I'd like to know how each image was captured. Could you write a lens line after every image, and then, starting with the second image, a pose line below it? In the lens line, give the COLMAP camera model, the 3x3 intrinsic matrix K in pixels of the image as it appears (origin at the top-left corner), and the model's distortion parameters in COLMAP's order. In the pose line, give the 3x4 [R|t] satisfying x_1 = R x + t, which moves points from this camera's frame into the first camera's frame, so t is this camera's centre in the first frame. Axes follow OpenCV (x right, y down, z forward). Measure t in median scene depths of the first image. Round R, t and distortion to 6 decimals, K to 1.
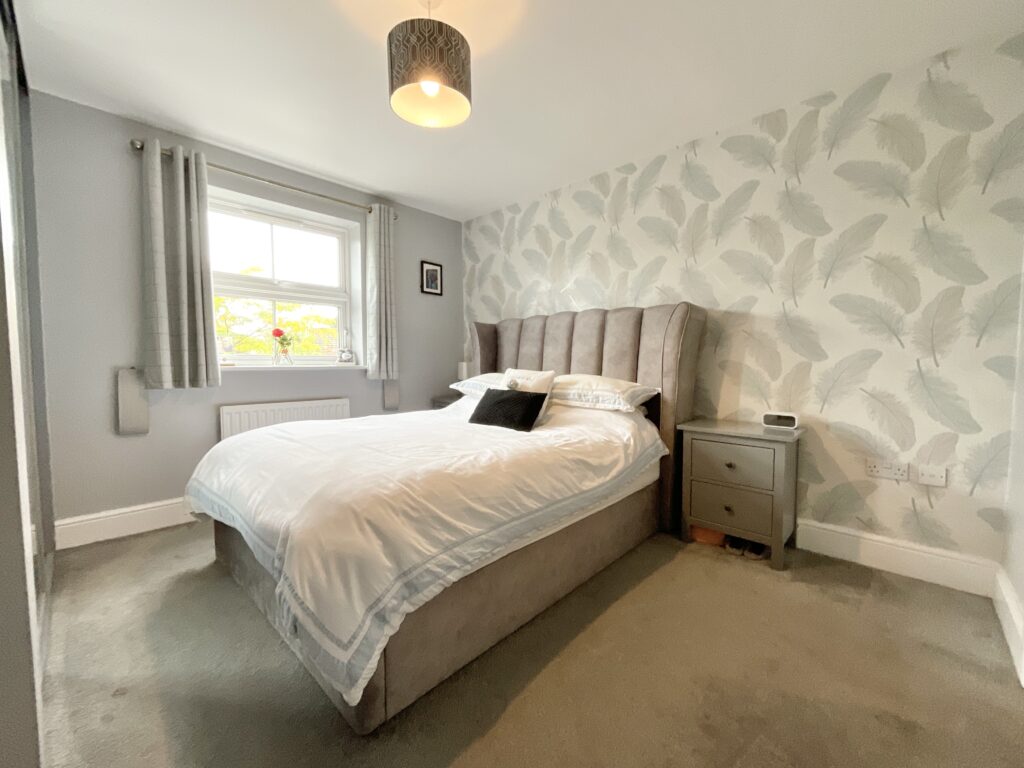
lens RADIAL K [[417.7, 0, 512.0], [0, 417.7, 384.0], [0, 0, 1]] dist [-0.000105, 0.000363]
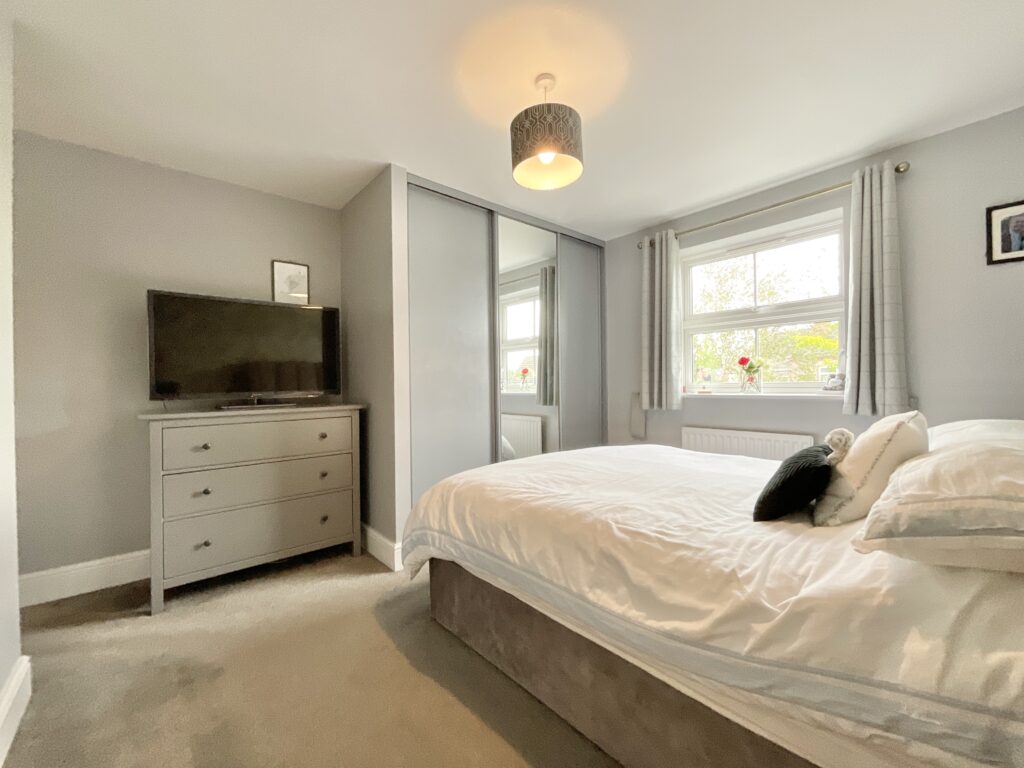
lens RADIAL K [[417.7, 0, 512.0], [0, 417.7, 384.0], [0, 0, 1]] dist [-0.000105, 0.000363]
pose [[-0.096294, -0.001311, -0.995352, 0.522140], [-0.042067, 0.999111, 0.002753, -0.049696], [0.994464, 0.042136, -0.096264, 0.577554]]
